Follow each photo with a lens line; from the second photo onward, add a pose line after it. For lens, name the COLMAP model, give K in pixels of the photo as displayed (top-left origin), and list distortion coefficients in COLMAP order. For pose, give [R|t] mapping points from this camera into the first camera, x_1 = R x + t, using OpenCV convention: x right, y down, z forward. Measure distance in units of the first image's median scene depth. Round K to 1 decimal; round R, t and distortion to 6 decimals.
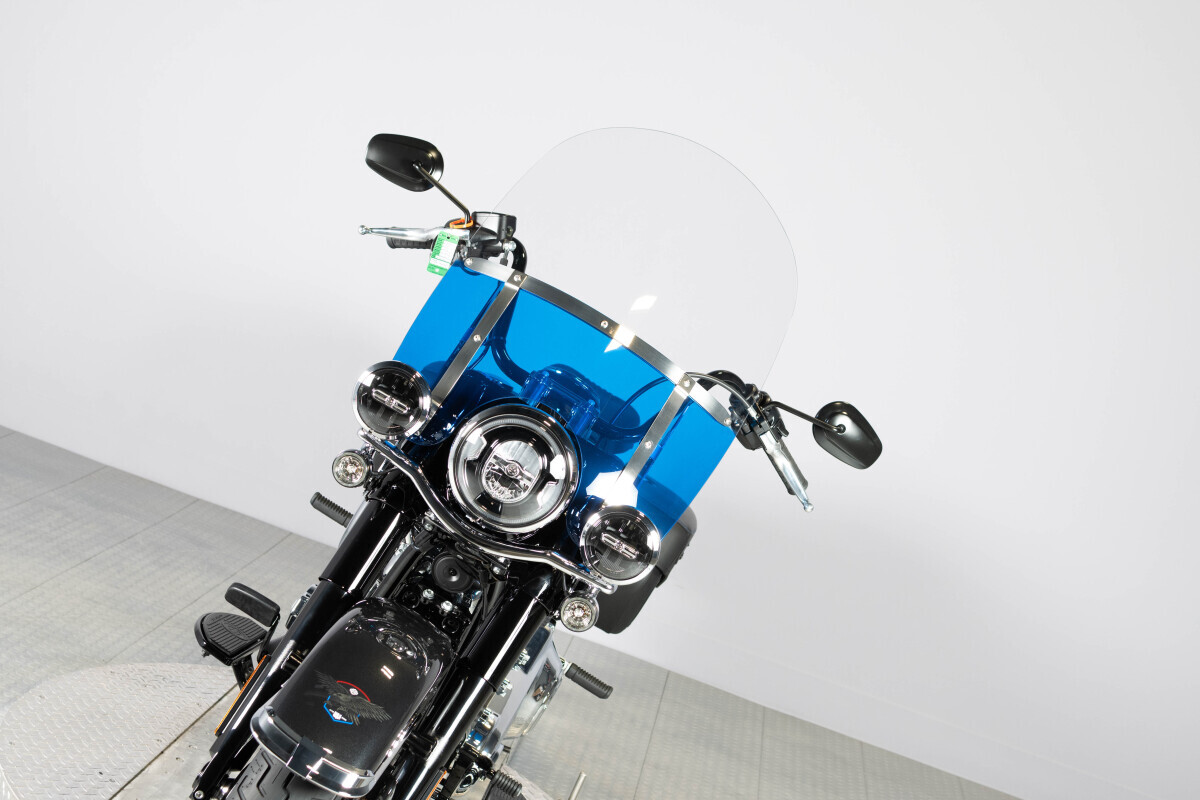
lens RADIAL K [[1855.2, 0, 587.5], [0, 1855.2, 396.8], [0, 0, 1]] dist [-0.001716, 0.000000]
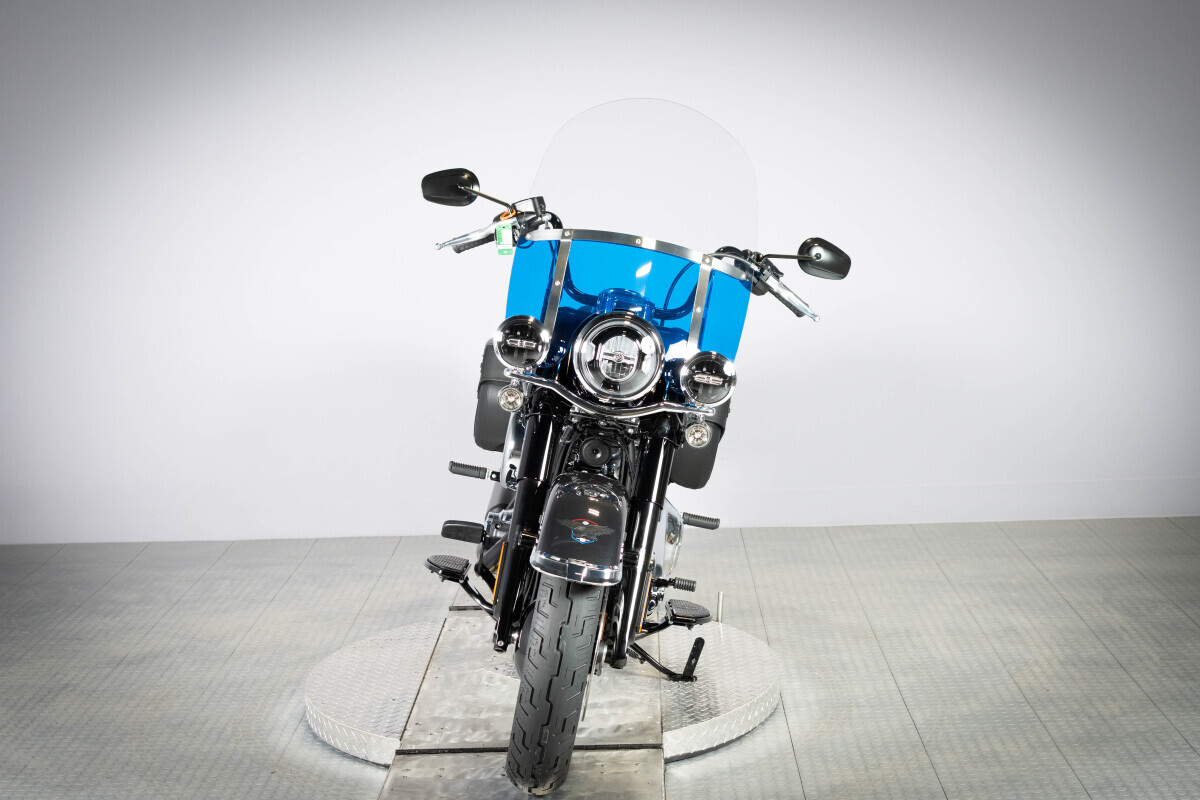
lens RADIAL K [[1855.2, 0, 611.1], [0, 1855.2, 396.4], [0, 0, 1]] dist [-0.001716, 0.000000]
pose [[0.931874, -0.360499, 0.040630, -0.102565], [0.360128, 0.932759, 0.016373, 0.037476], [-0.043801, -0.000626, 0.999040, -0.378162]]
